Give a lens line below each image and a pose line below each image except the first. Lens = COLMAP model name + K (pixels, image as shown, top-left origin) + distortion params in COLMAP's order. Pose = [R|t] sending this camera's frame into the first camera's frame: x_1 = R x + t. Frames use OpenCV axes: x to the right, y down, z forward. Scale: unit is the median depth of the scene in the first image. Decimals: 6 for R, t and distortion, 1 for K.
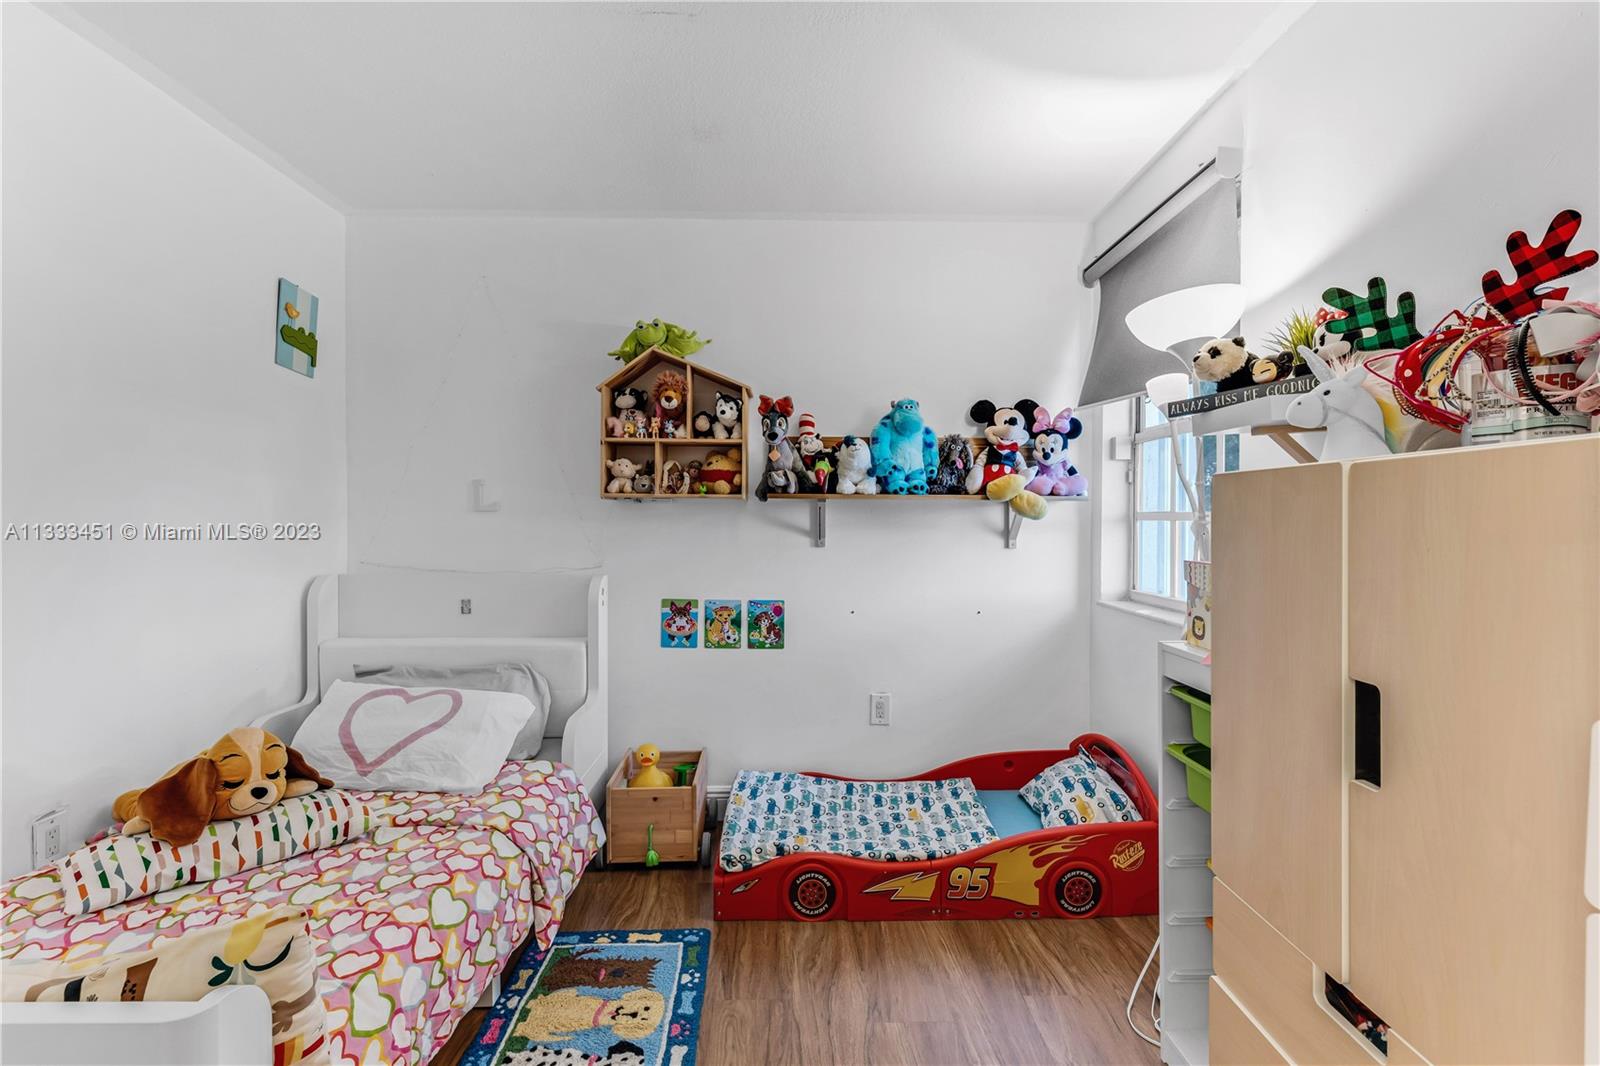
lens RADIAL K [[760.1, 0, 810.6], [0, 760.1, 523.3], [0, 0, 1]] dist [0.000397, 0.000385]
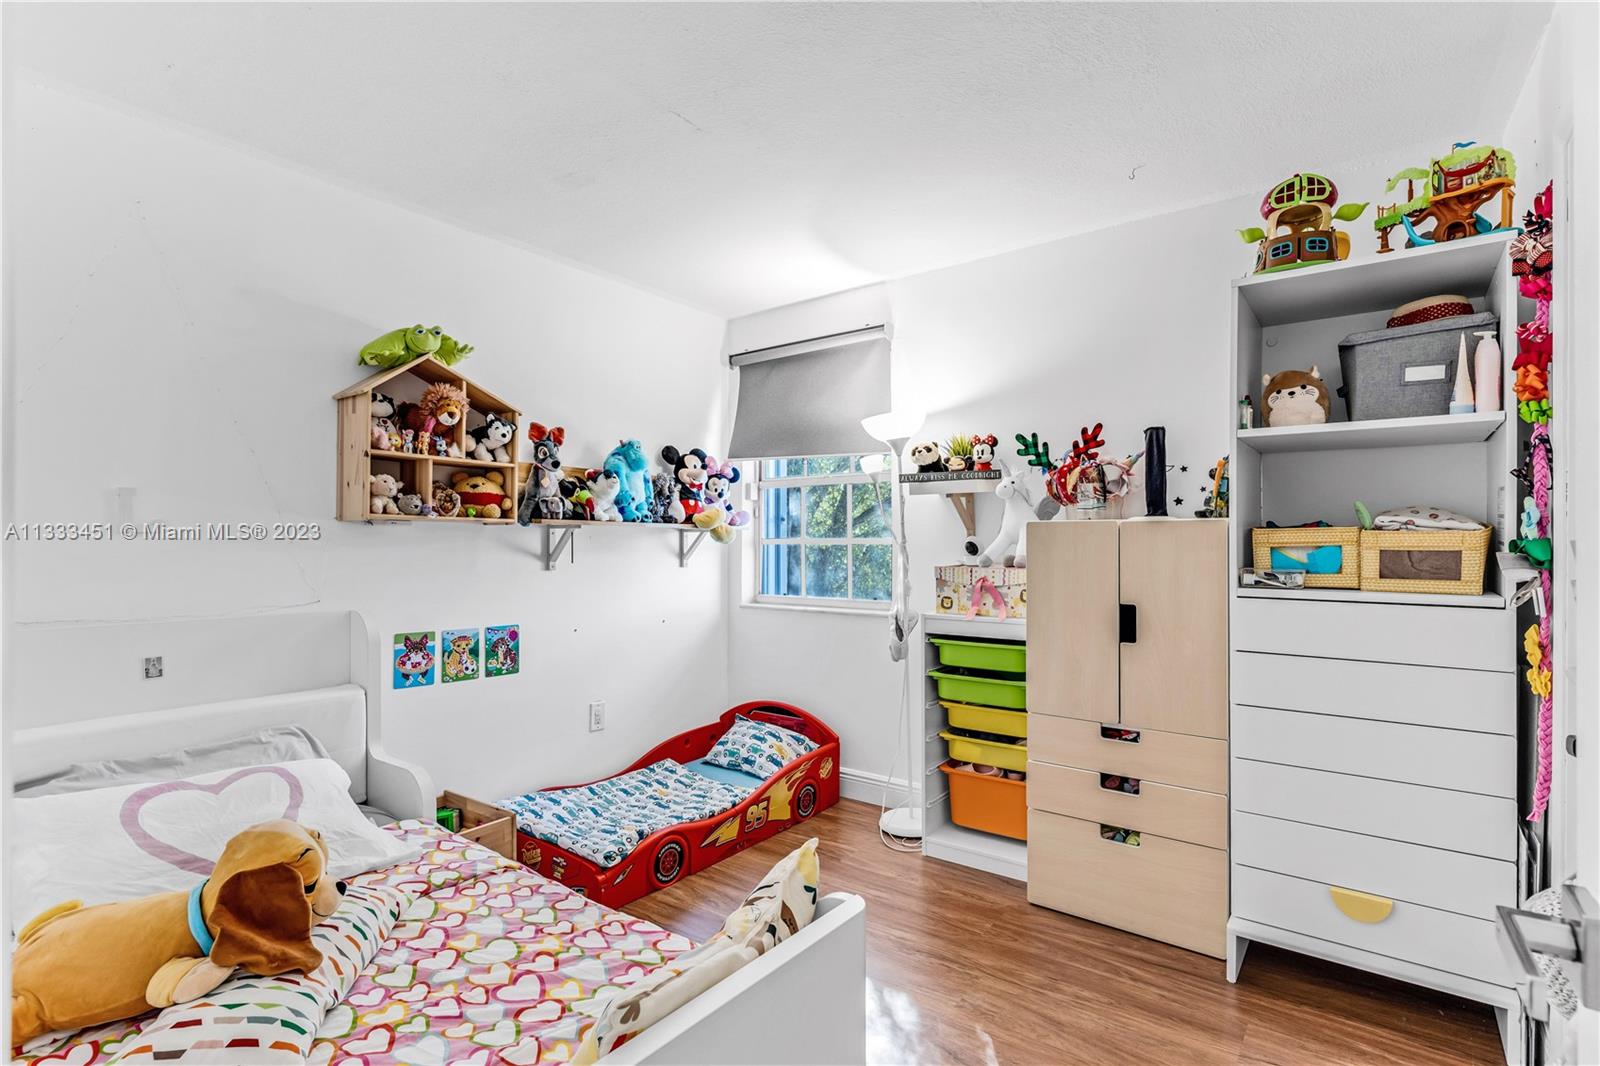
lens RADIAL K [[774.6, 0, 817.8], [0, 774.6, 540.2], [0, 0, 1]] dist [0.001307, 0.000195]
pose [[0.608660, 0.002555, 0.793427, -0.649712], [0.004837, 0.999964, -0.006930, -0.001115], [-0.793417, 0.008056, 0.608625, 0.065921]]
